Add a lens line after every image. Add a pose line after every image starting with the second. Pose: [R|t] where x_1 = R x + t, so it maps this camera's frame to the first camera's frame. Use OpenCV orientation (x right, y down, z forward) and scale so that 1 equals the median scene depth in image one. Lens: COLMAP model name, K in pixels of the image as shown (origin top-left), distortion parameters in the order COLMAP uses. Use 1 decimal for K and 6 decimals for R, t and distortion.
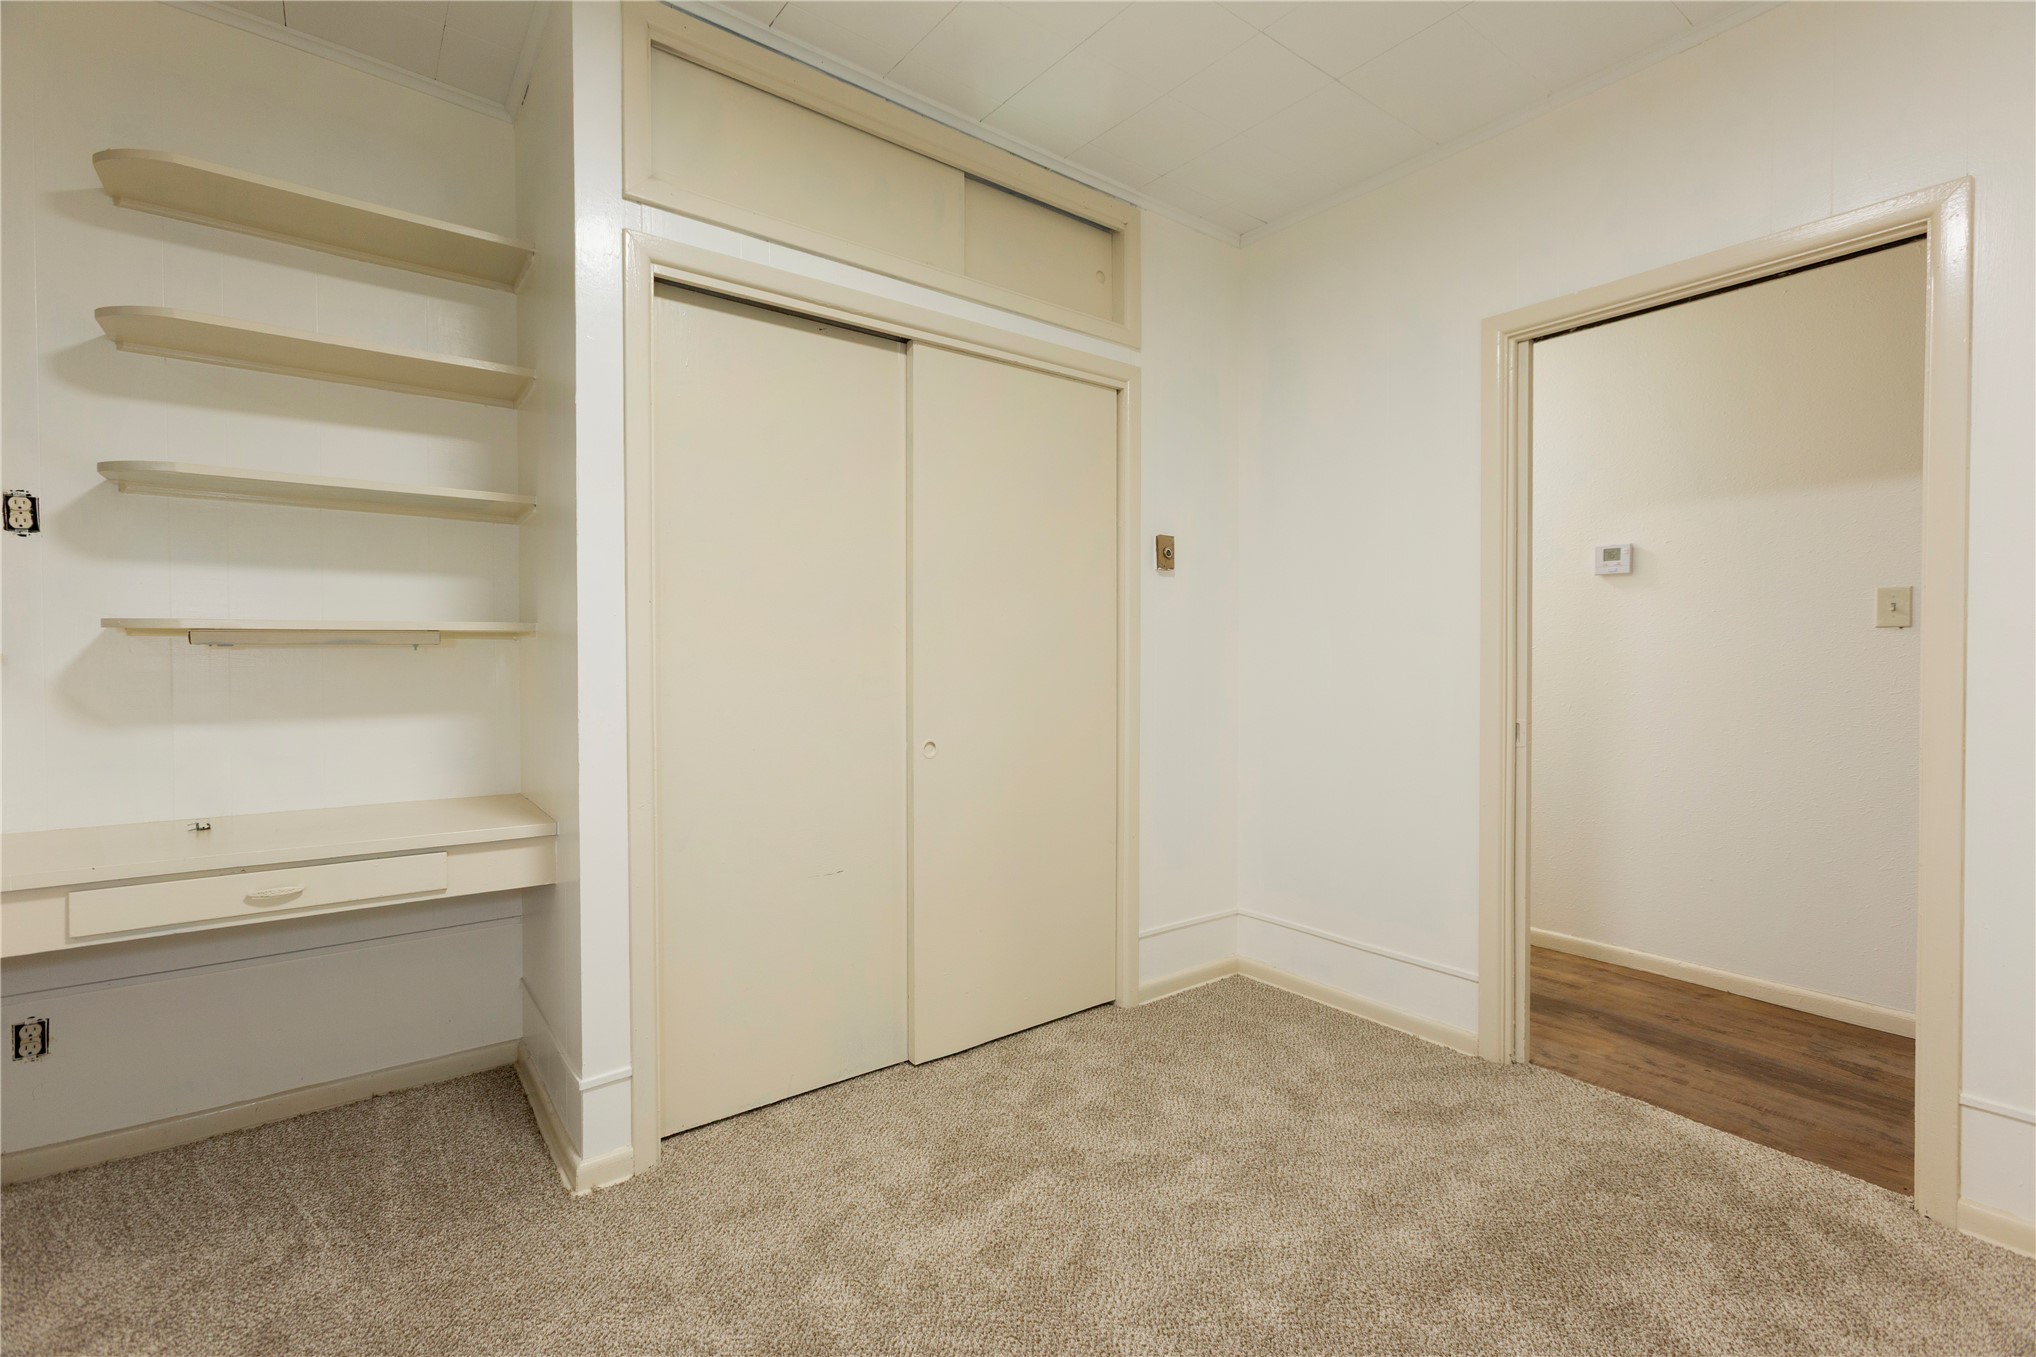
lens RADIAL K [[905.2, 0, 1018.0], [0, 905.2, 678.5], [0, 0, 1]] dist [-0.023930, 0.015664]
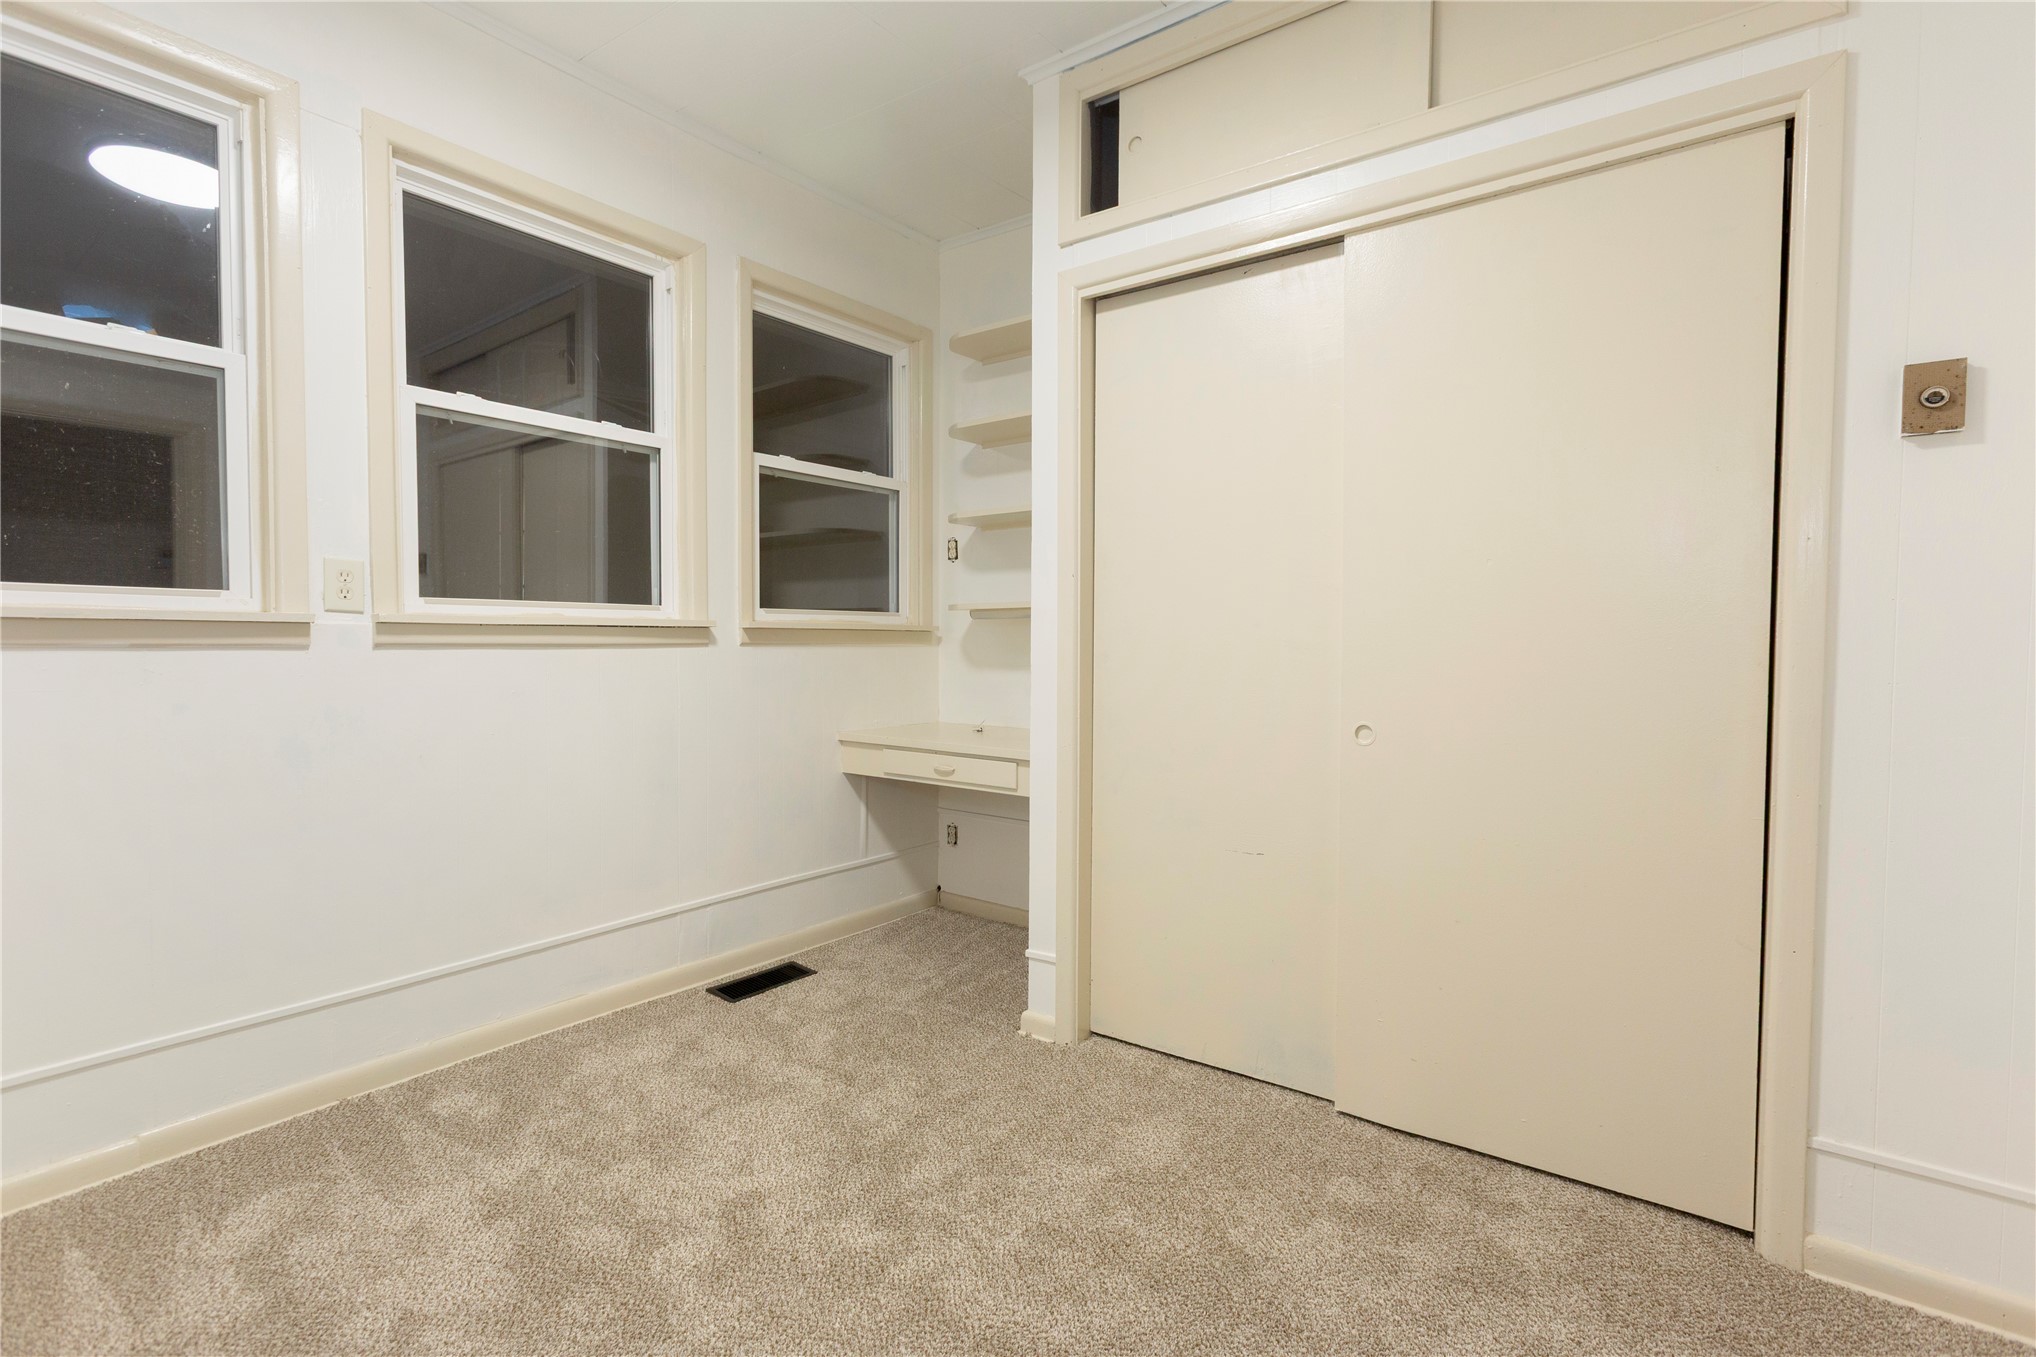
lens RADIAL K [[921.7, 0, 1016.2], [0, 921.7, 673.9], [0, 0, 1]] dist [-0.019528, 0.015296]
pose [[0.277025, 0.040640, -0.960003, 0.639743], [-0.019281, 0.999139, 0.036733, -0.001217], [0.960669, 0.008334, 0.277570, 0.501888]]
